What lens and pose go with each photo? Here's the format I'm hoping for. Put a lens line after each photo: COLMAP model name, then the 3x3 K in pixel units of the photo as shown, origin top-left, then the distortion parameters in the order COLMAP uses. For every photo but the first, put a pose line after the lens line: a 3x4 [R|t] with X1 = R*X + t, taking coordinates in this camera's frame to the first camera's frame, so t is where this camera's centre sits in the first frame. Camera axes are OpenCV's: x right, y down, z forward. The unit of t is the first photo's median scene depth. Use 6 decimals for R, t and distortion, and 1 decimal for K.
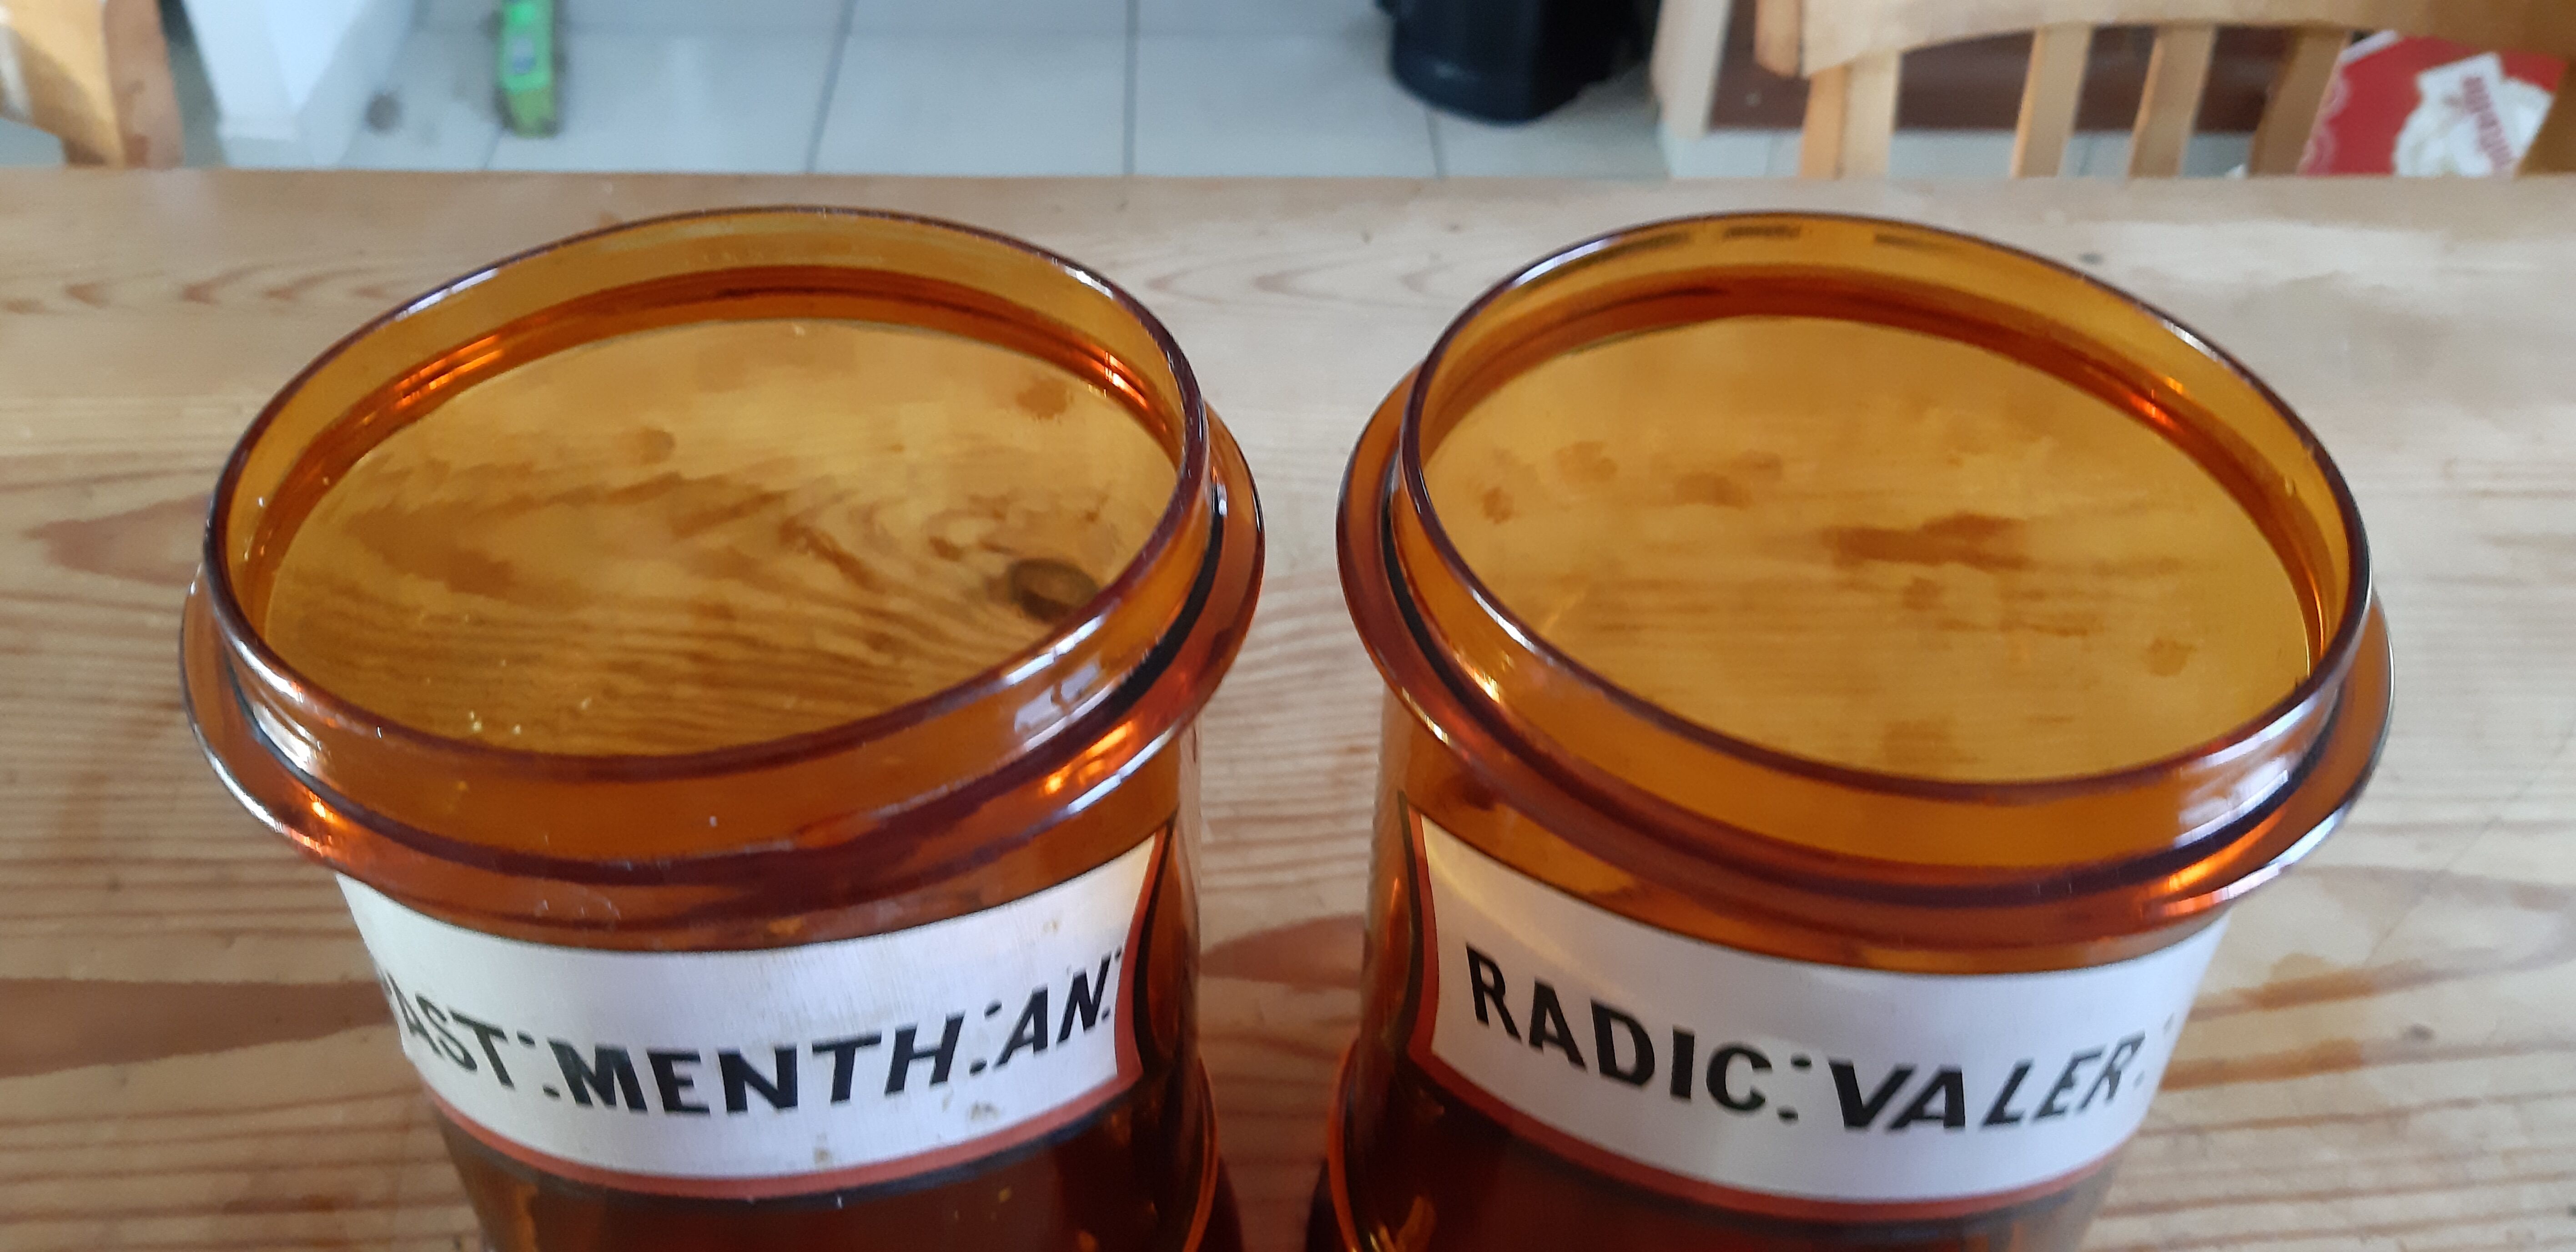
lens RADIAL K [[2094.3, 0, 1288.0], [0, 2094.3, 626.0], [0, 0, 1]] dist [0.068009, -0.152532]
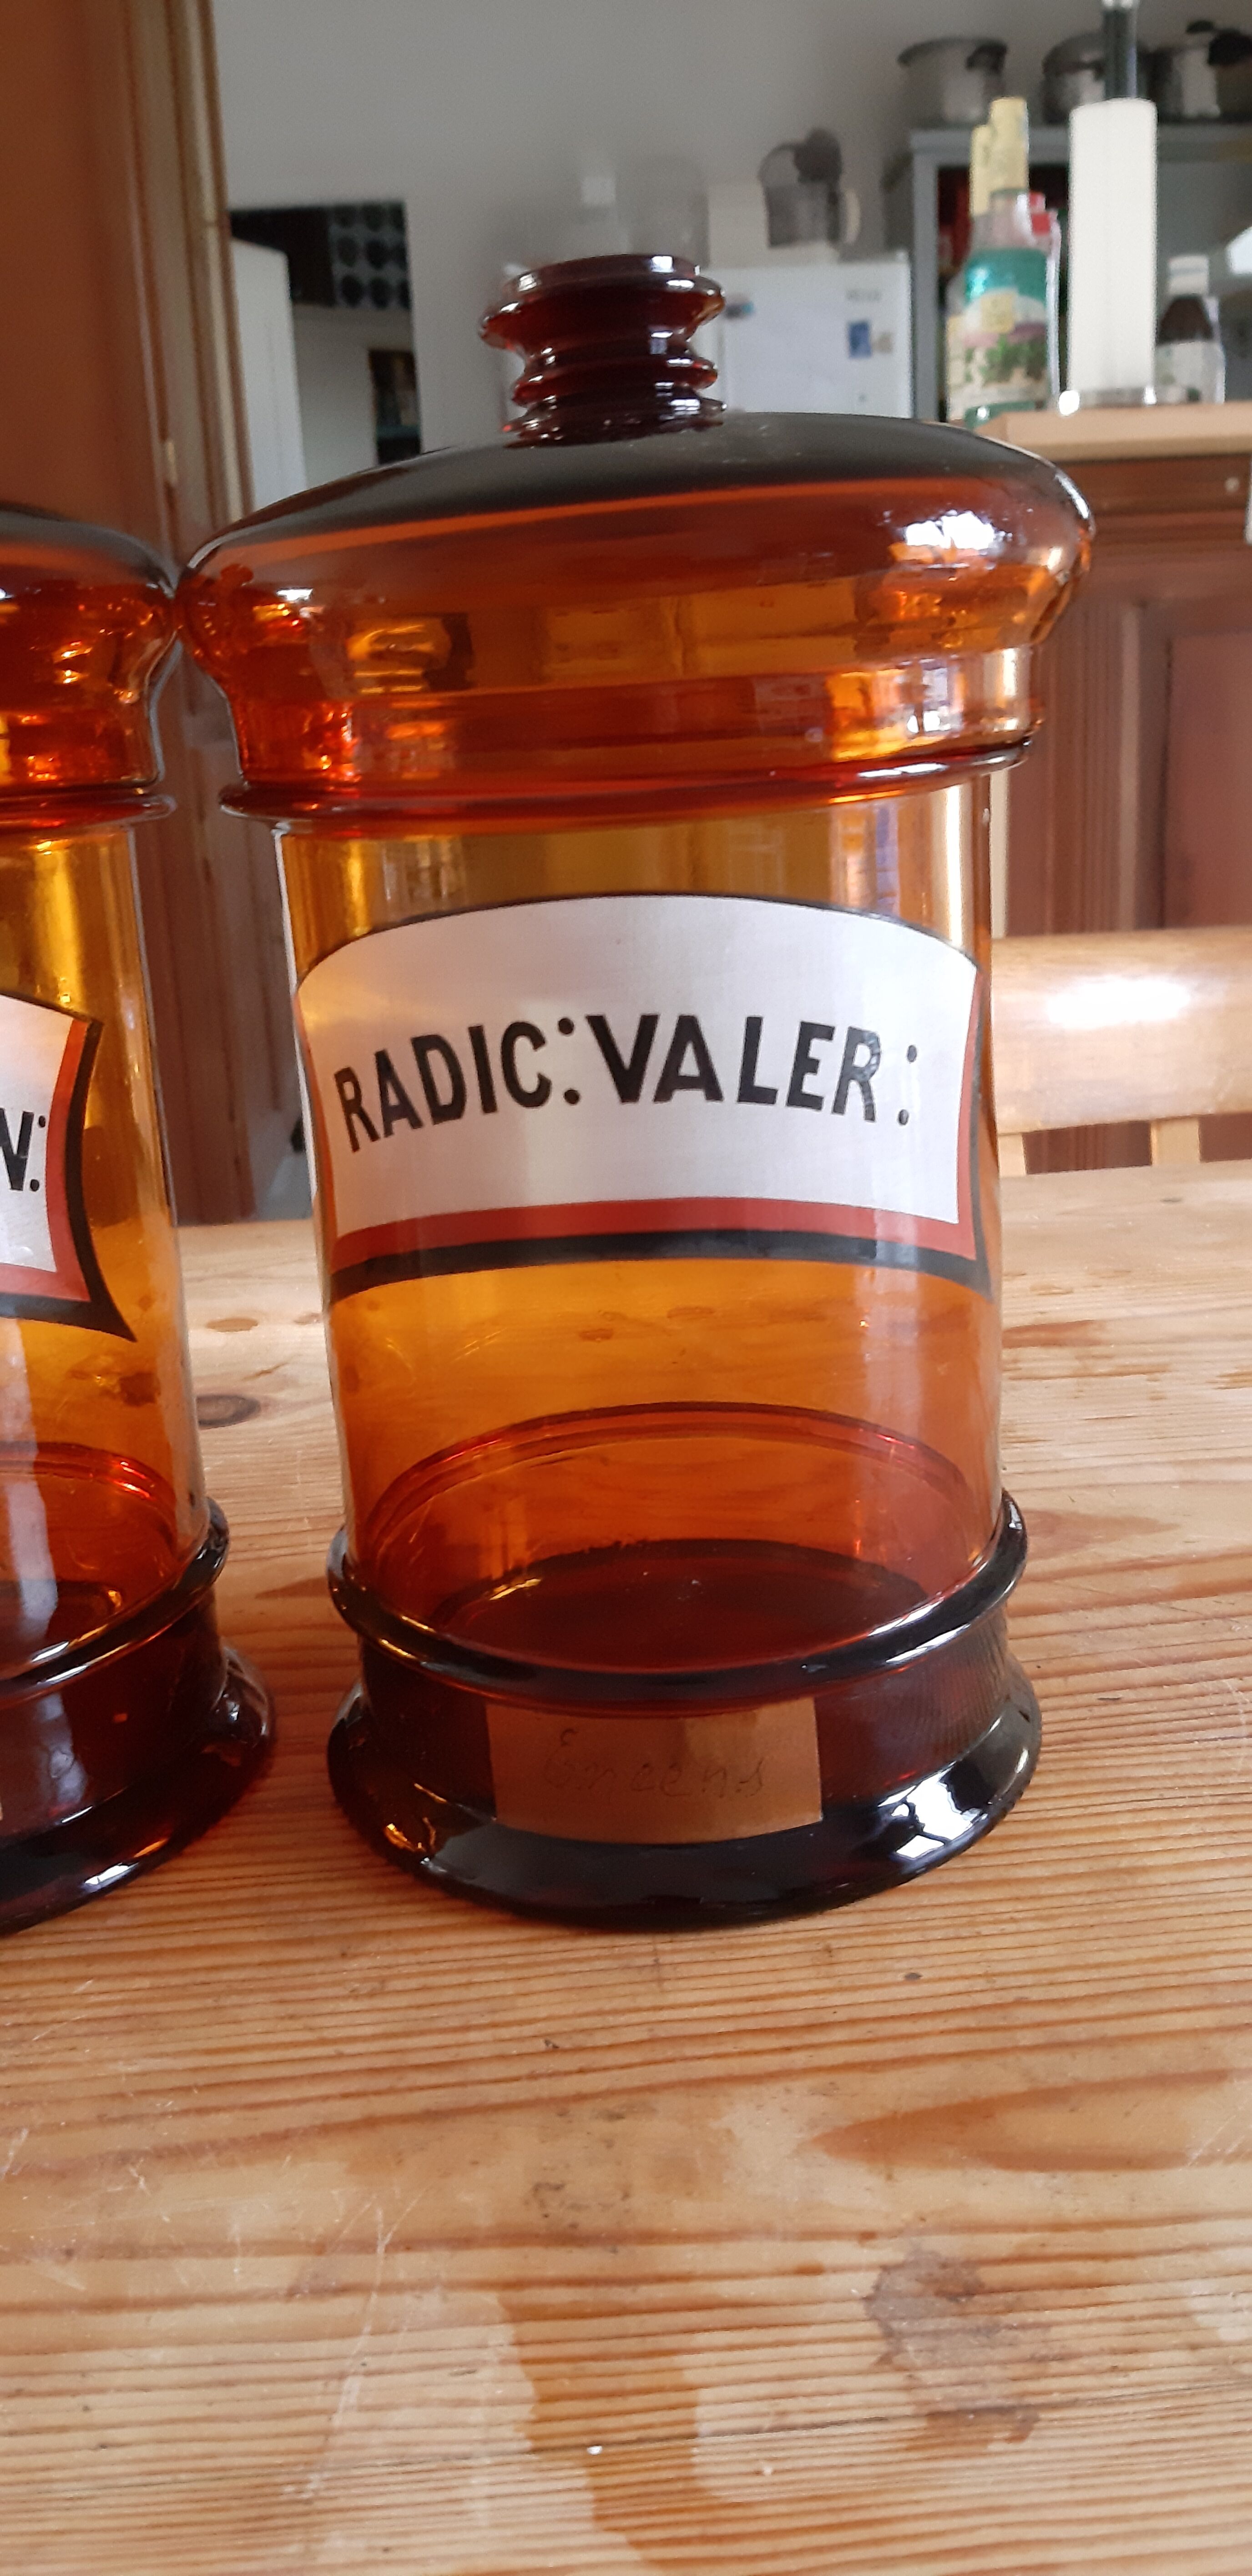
lens RADIAL K [[2094.3, 0, 627.6], [0, 2094.3, 1282.9], [0, 0, 1]] dist [0.068009, -0.152532]
pose [[0.997135, -0.073736, -0.016869, 0.182255], [0.060470, 0.911045, -0.407849, 0.524313], [0.045441, 0.405660, 0.912894, -0.018161]]
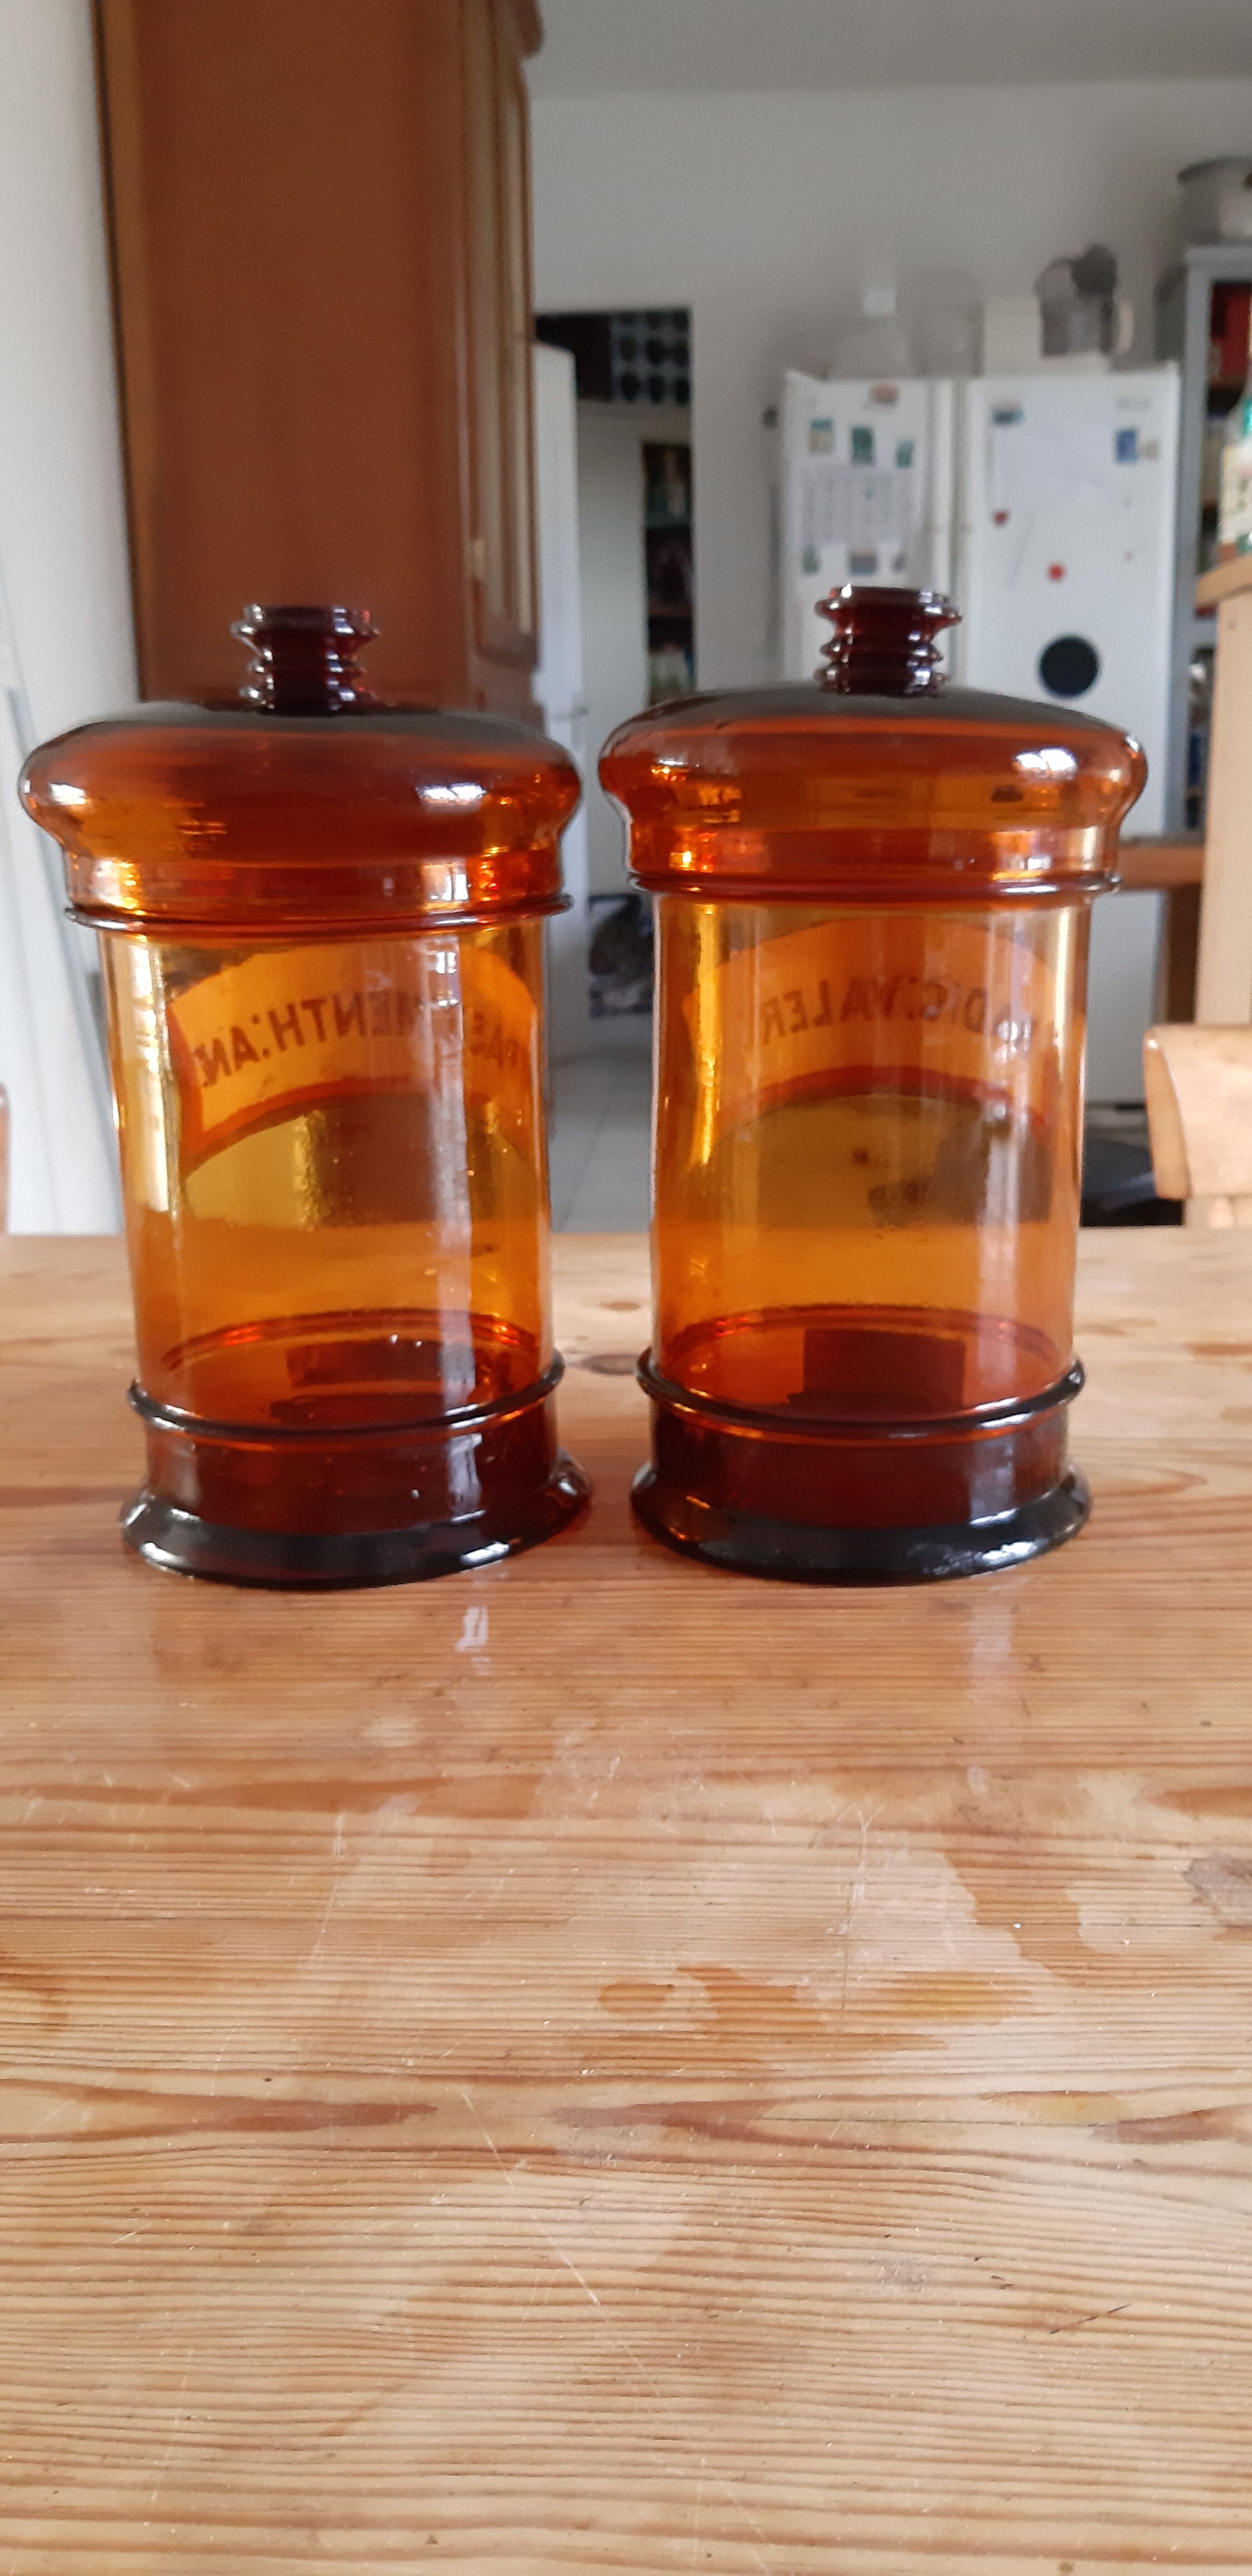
lens RADIAL K [[2103.9, 0, 621.8], [0, 2103.9, 1281.9], [0, 0, 1]] dist [0.062239, -0.150533]
pose [[0.993307, -0.020081, -0.113749, 0.073365], [-0.032315, 0.897137, -0.440569, 0.753296], [0.110895, 0.441296, 0.890483, -0.362285]]
